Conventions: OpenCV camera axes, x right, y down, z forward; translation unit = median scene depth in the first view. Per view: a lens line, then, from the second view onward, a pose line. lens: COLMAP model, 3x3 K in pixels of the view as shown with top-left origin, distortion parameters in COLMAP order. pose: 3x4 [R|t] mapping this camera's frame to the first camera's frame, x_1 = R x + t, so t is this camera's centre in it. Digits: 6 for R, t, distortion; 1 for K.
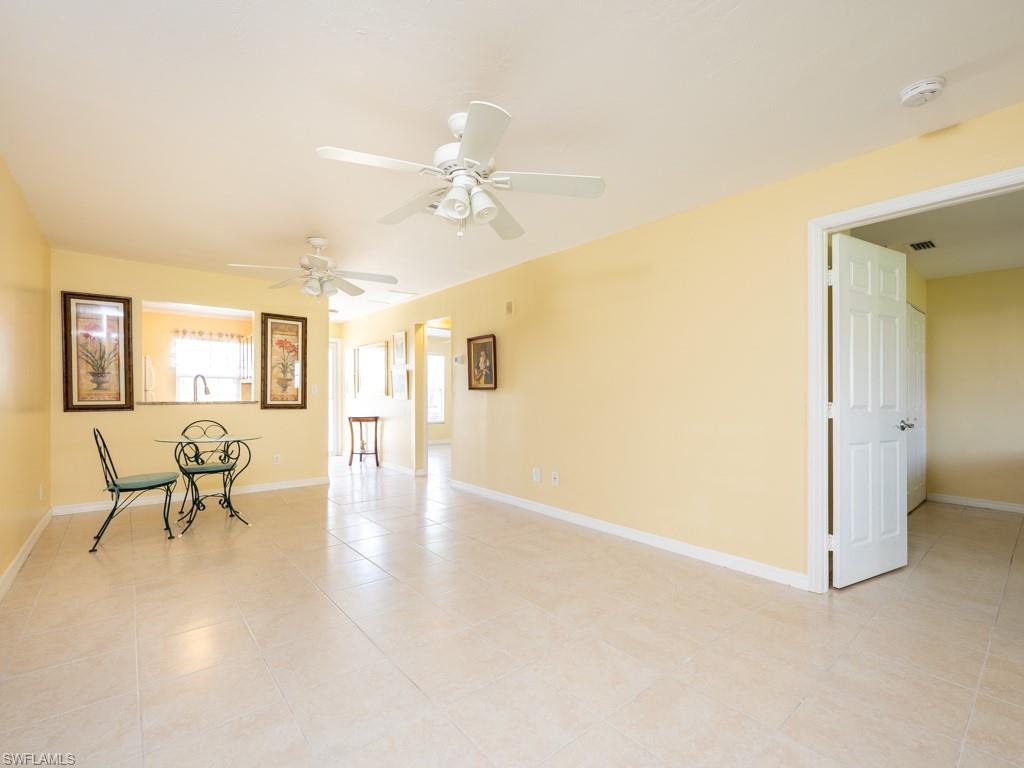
lens RADIAL K [[452.6, 0, 515.0], [0, 452.6, 394.6], [0, 0, 1]] dist [-0.002302, 0.000426]
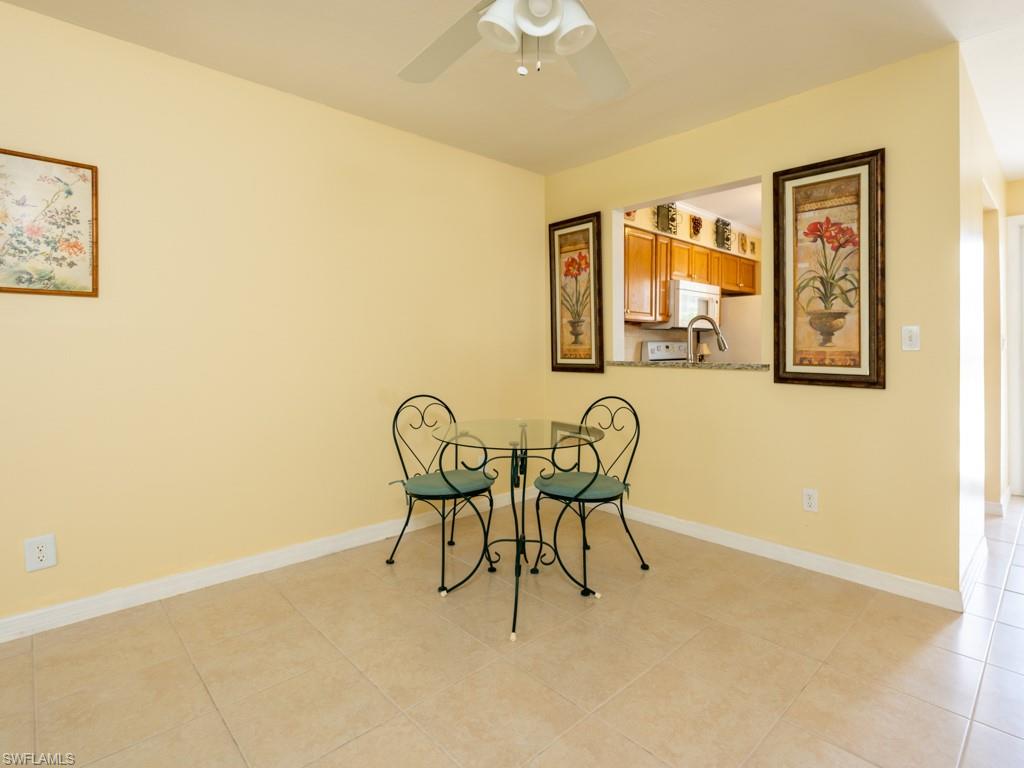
lens RADIAL K [[516.0, 0, 556.8], [0, 516.0, 349.1], [0, 0, 1]] dist [0.014612, 0.001859]
pose [[0.084235, 0.000728, -0.996446, -0.052291], [-0.000845, 0.999999, 0.000659, -0.002070], [0.996446, 0.000787, 0.084236, 0.721946]]
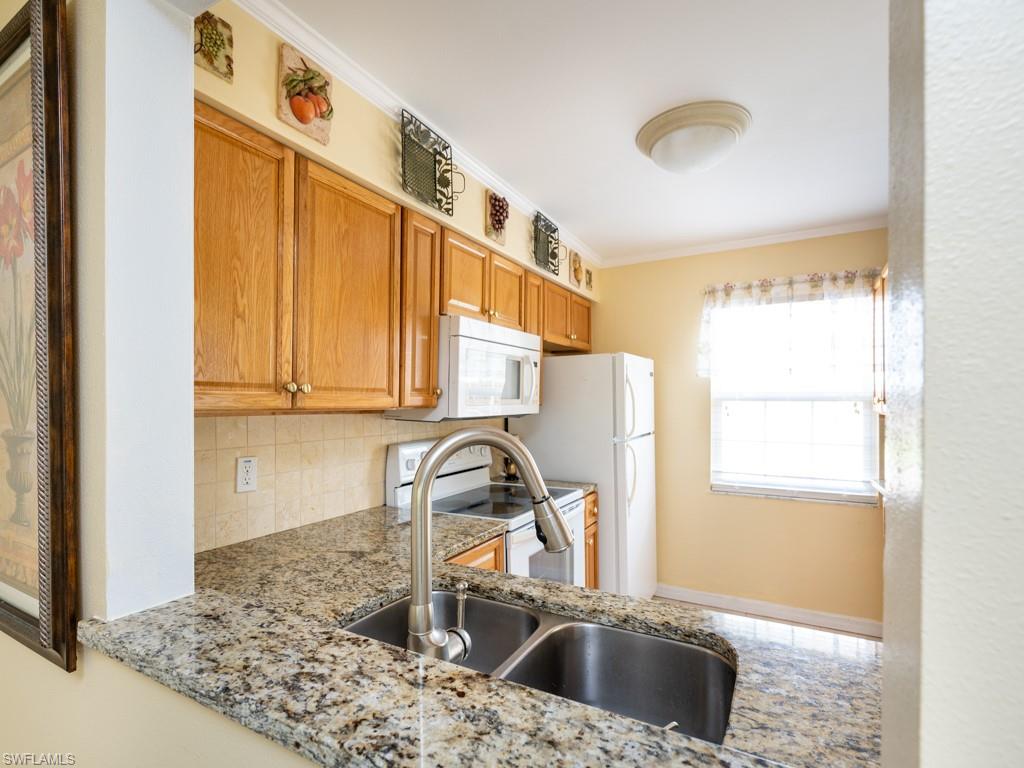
lens RADIAL K [[482.0, 0, 511.7], [0, 482.0, 404.5], [0, 0, 1]] dist [-0.005664, -0.000082]
pose [[0.335491, 0.006206, -0.942023, -0.525911], [-0.001301, 0.999980, 0.006124, -0.051054], [0.942043, -0.000829, 0.335492, 0.909467]]
